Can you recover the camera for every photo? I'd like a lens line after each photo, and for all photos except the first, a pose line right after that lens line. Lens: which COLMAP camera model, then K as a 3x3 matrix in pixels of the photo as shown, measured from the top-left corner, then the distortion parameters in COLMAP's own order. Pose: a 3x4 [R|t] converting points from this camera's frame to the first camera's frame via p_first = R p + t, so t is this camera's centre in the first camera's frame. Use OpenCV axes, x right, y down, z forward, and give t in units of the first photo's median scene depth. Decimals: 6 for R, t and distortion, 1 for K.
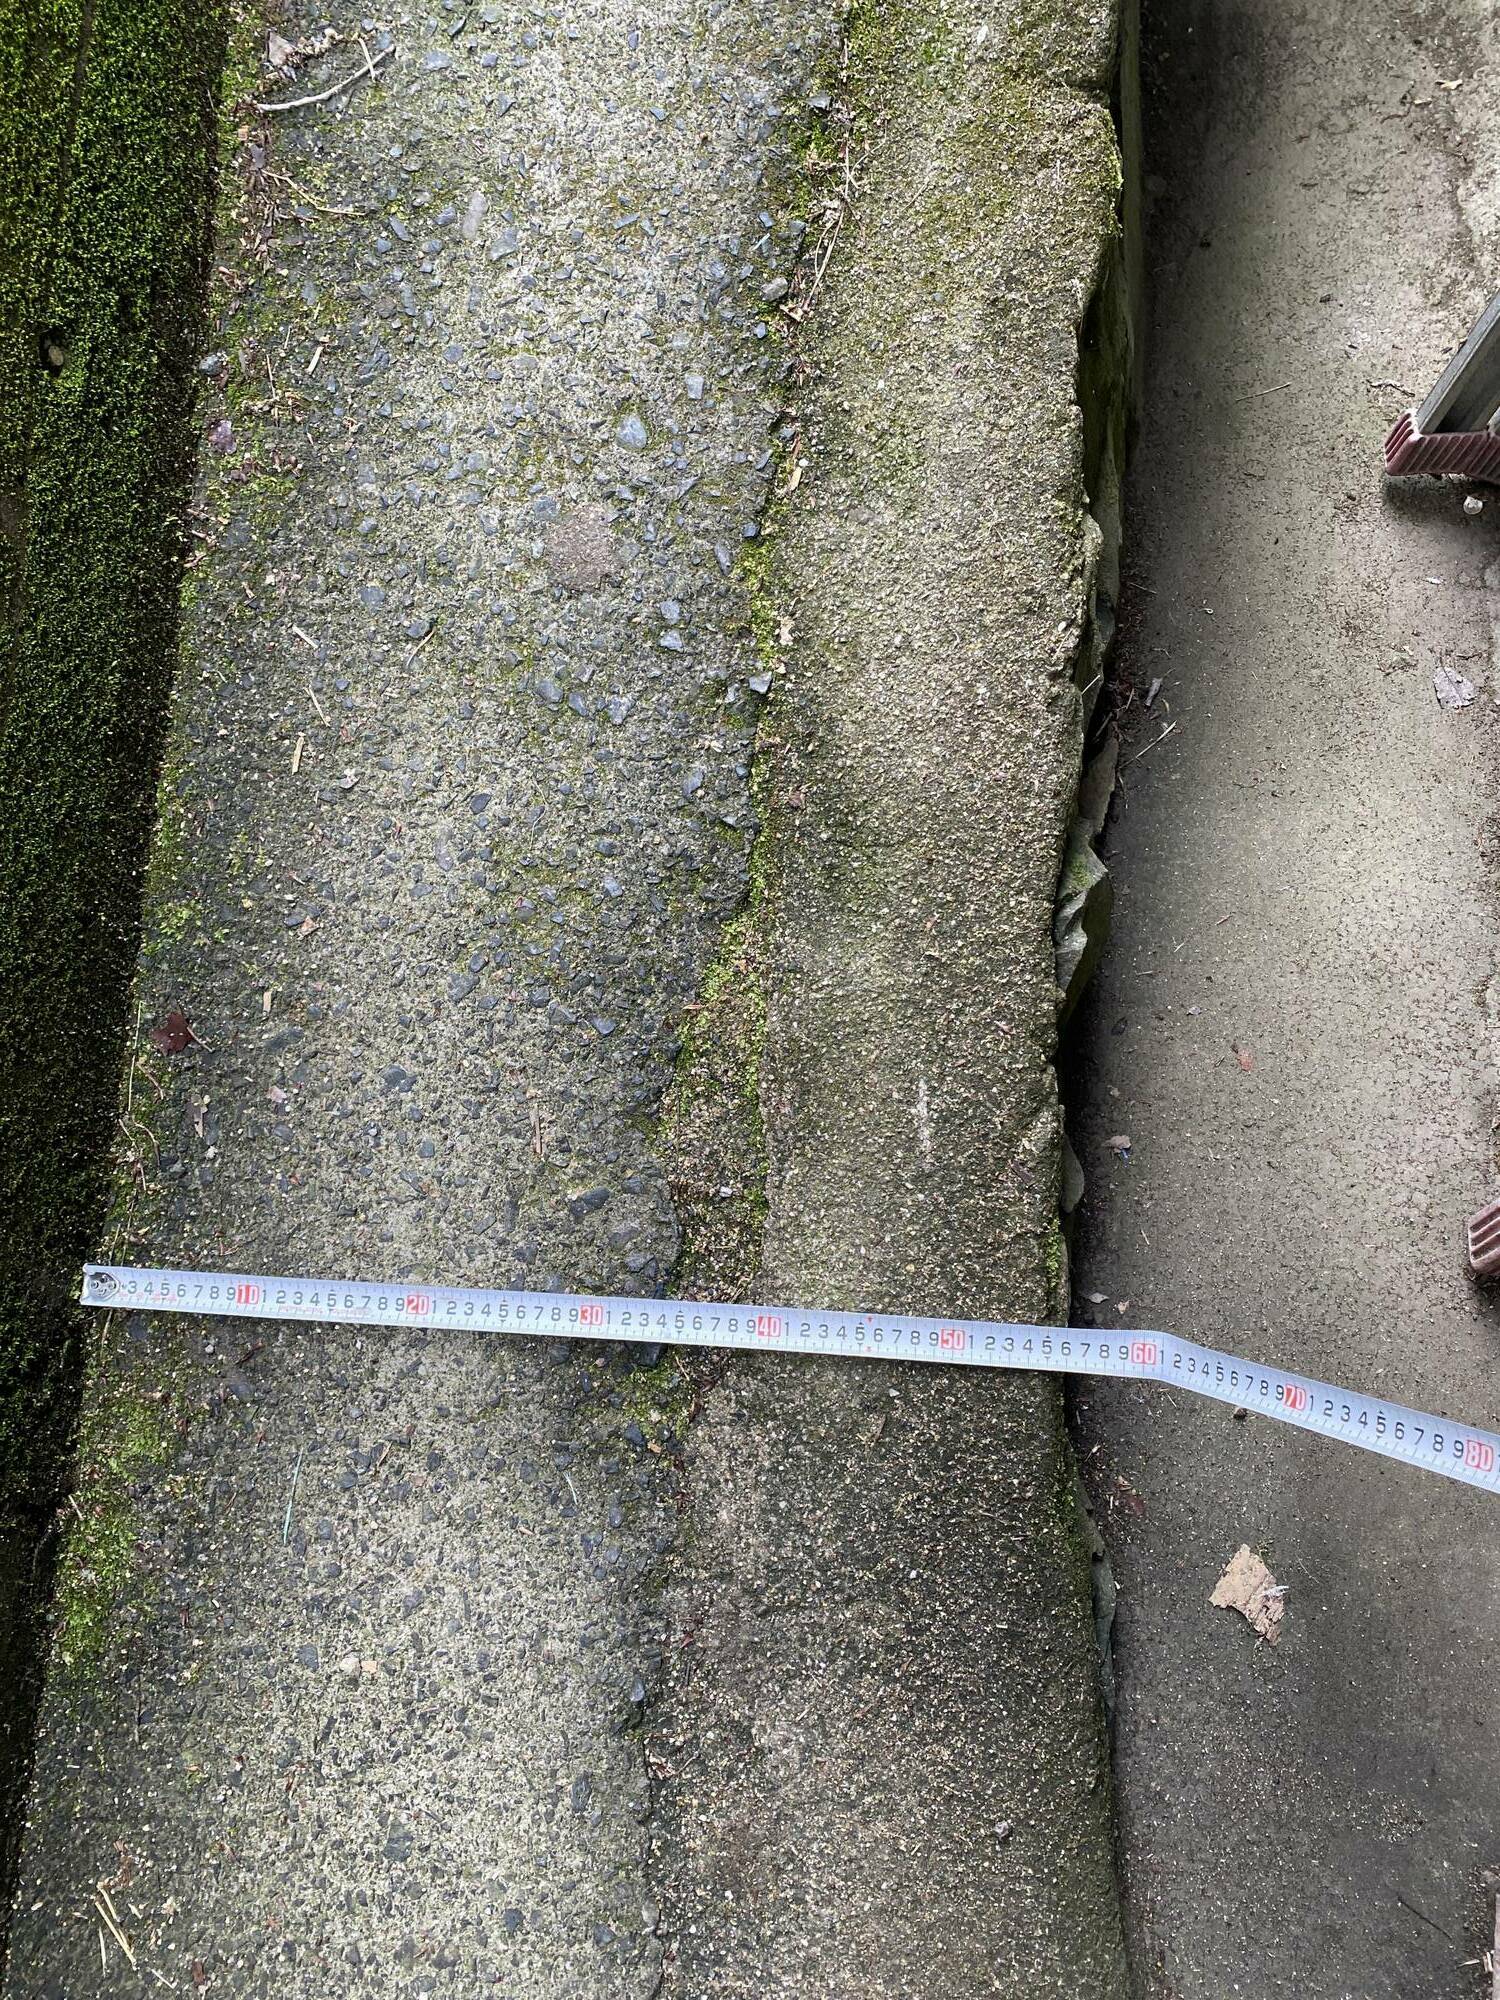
lens RADIAL K [[1584.9, 0, 748.7], [0, 1584.9, 963.8], [0, 0, 1]] dist [0.021703, -0.012996]
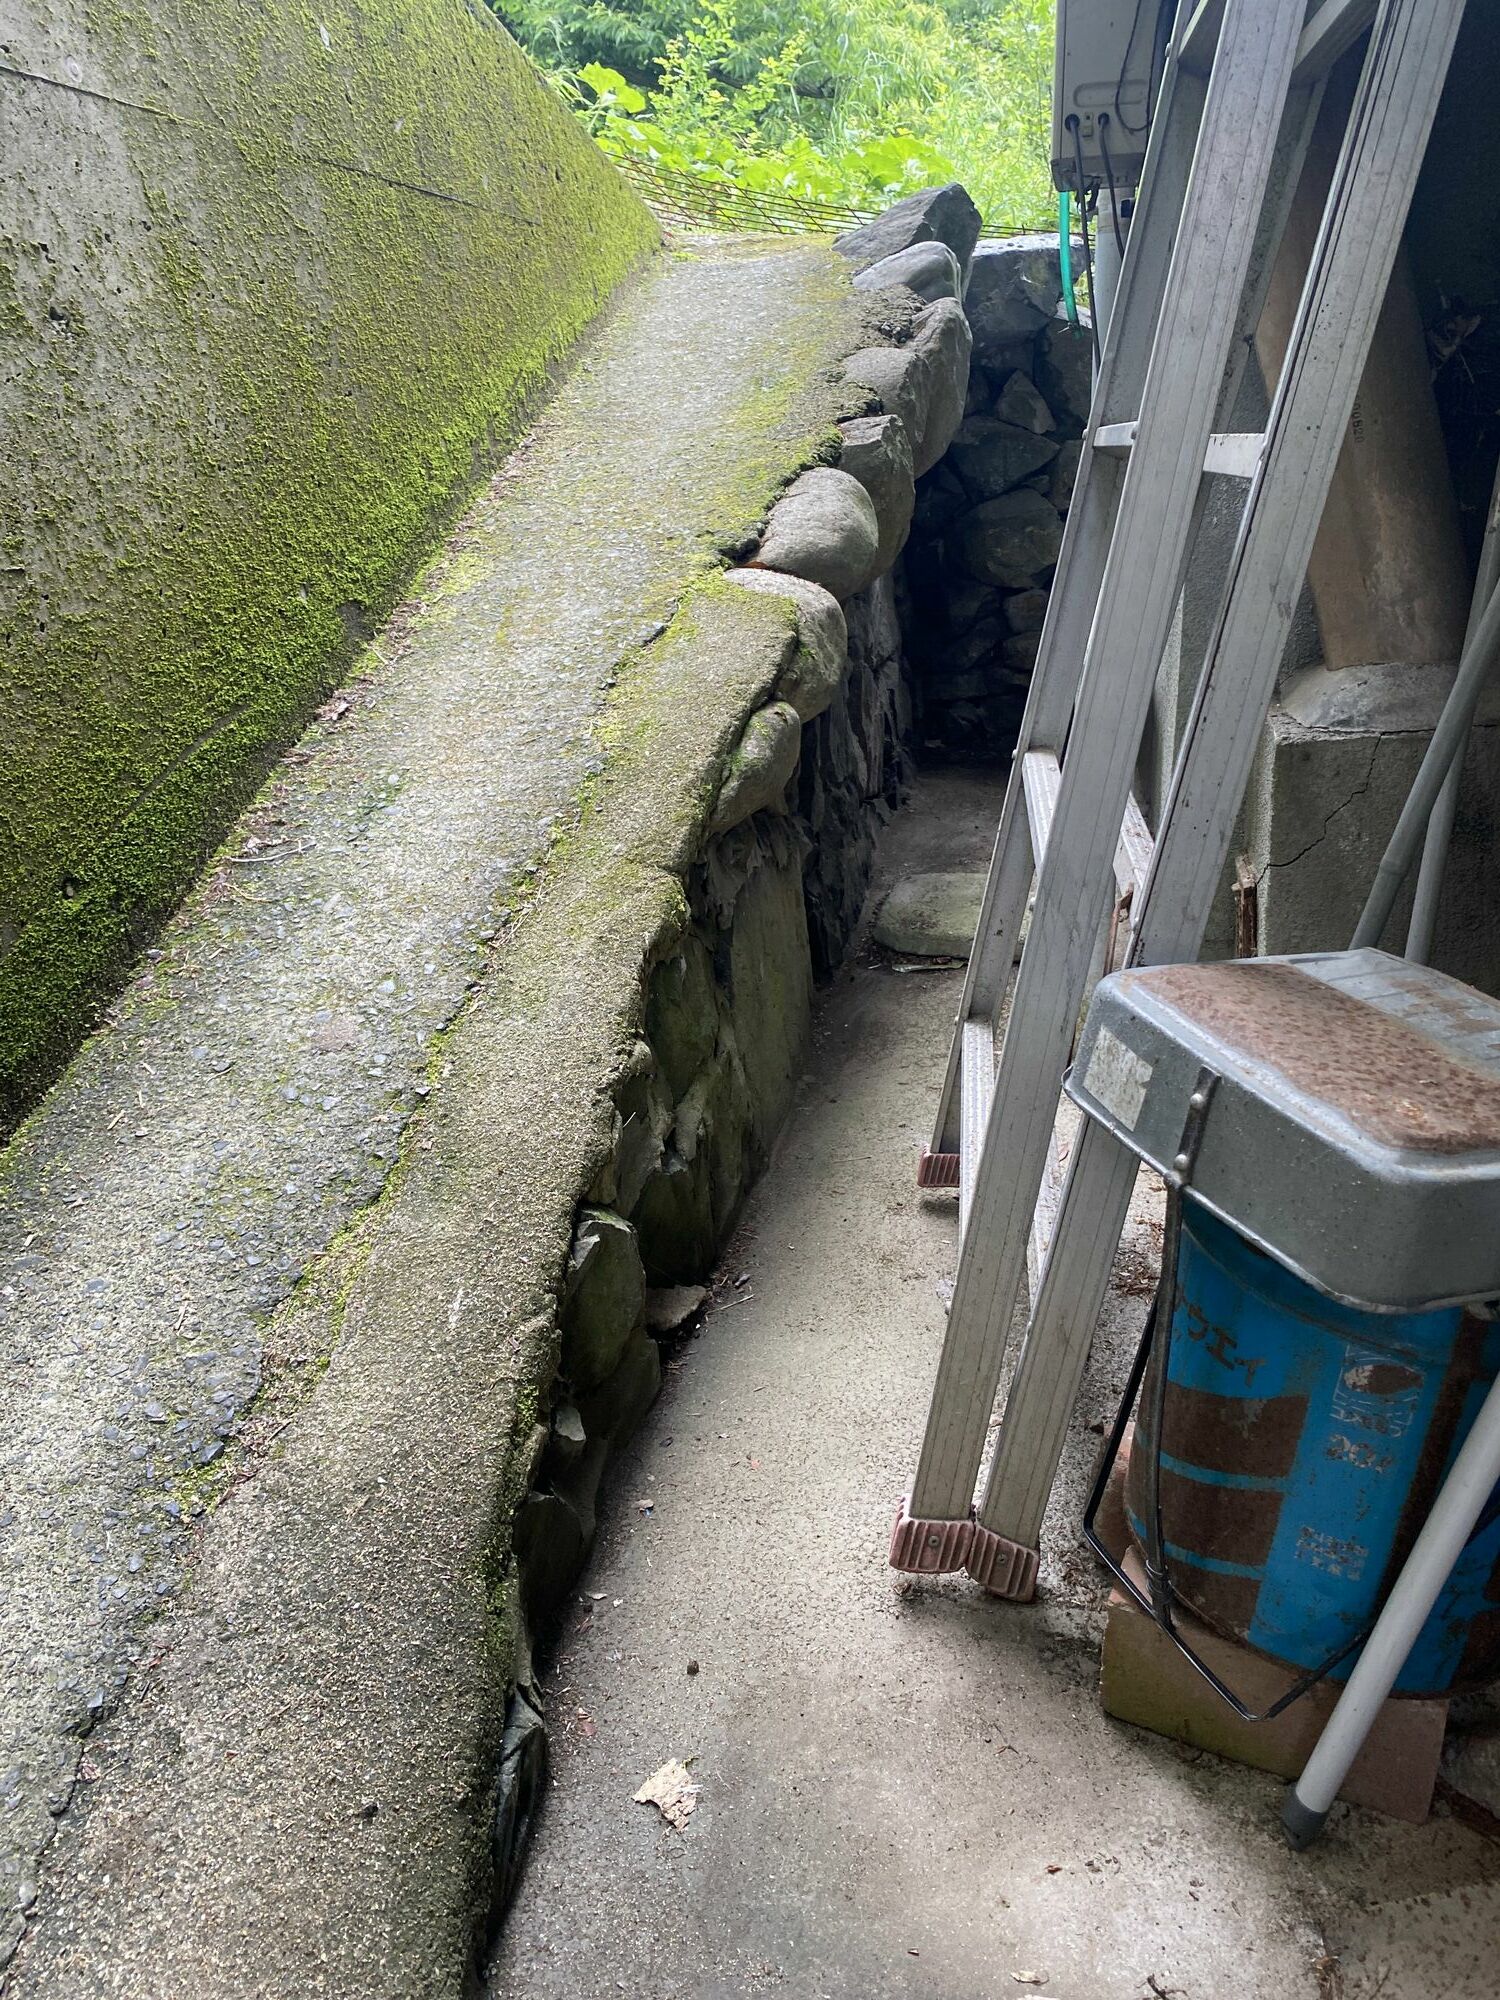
lens RADIAL K [[1584.9, 0, 748.7], [0, 1584.9, 963.8], [0, 0, 1]] dist [0.021703, -0.012996]
pose [[0.994173, 0.103483, -0.030178, 0.367158], [-0.093315, 0.686077, -0.721520, 0.849851], [-0.053960, 0.720132, 0.691736, -0.204905]]
